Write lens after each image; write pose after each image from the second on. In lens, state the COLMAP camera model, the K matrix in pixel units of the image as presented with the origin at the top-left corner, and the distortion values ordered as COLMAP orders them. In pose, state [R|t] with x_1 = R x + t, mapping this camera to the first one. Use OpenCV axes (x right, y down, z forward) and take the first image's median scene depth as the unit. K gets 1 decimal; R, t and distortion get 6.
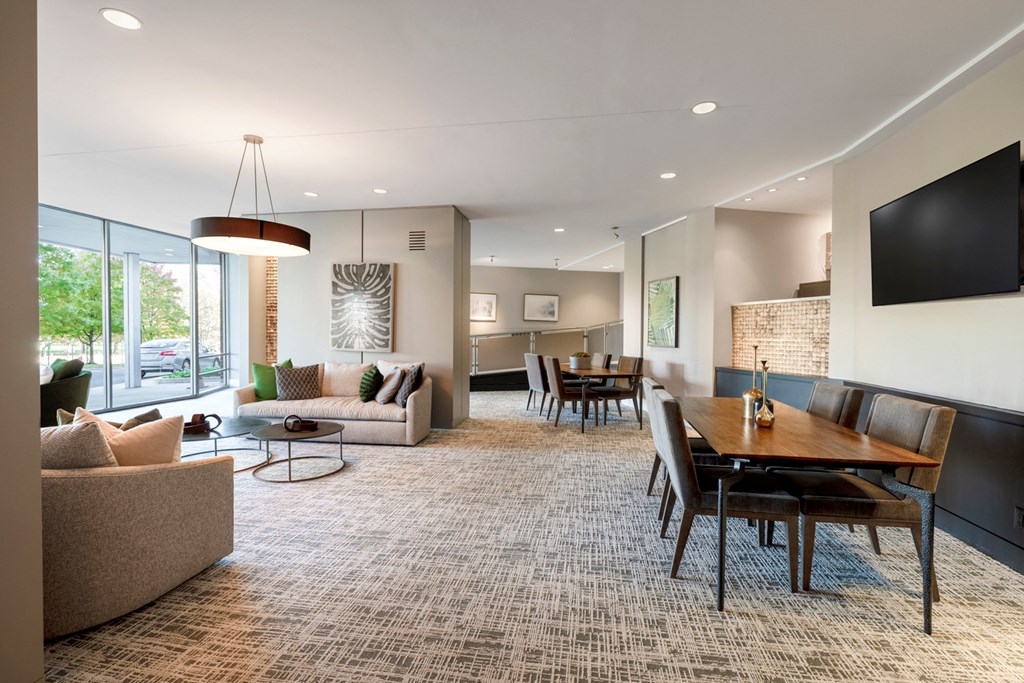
lens RADIAL K [[467.1, 0, 512.0], [0, 467.1, 341.5], [0, 0, 1]] dist [-0.000305, 0.000174]
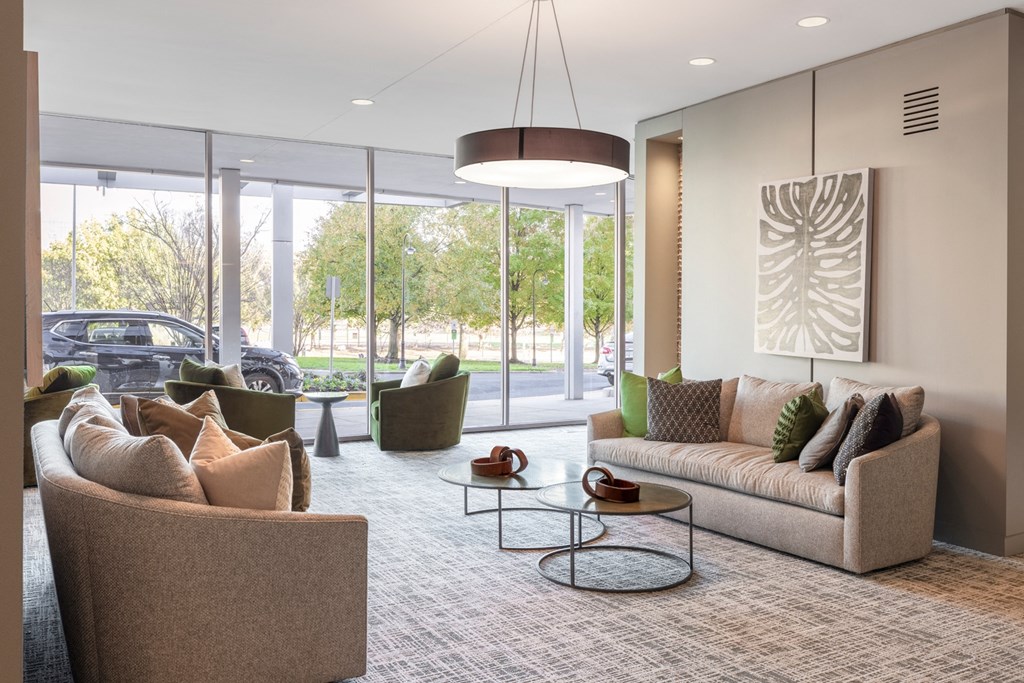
lens RADIAL K [[864.0, 0, 512.1], [0, 864.0, 318.6], [0, 0, 1]] dist [-0.004135, 0.003816]
pose [[0.635199, 0.000529, -0.772348, 0.201522], [-0.017014, 0.999767, -0.013308, -0.002870], [0.772161, 0.021594, 0.635060, 0.209301]]
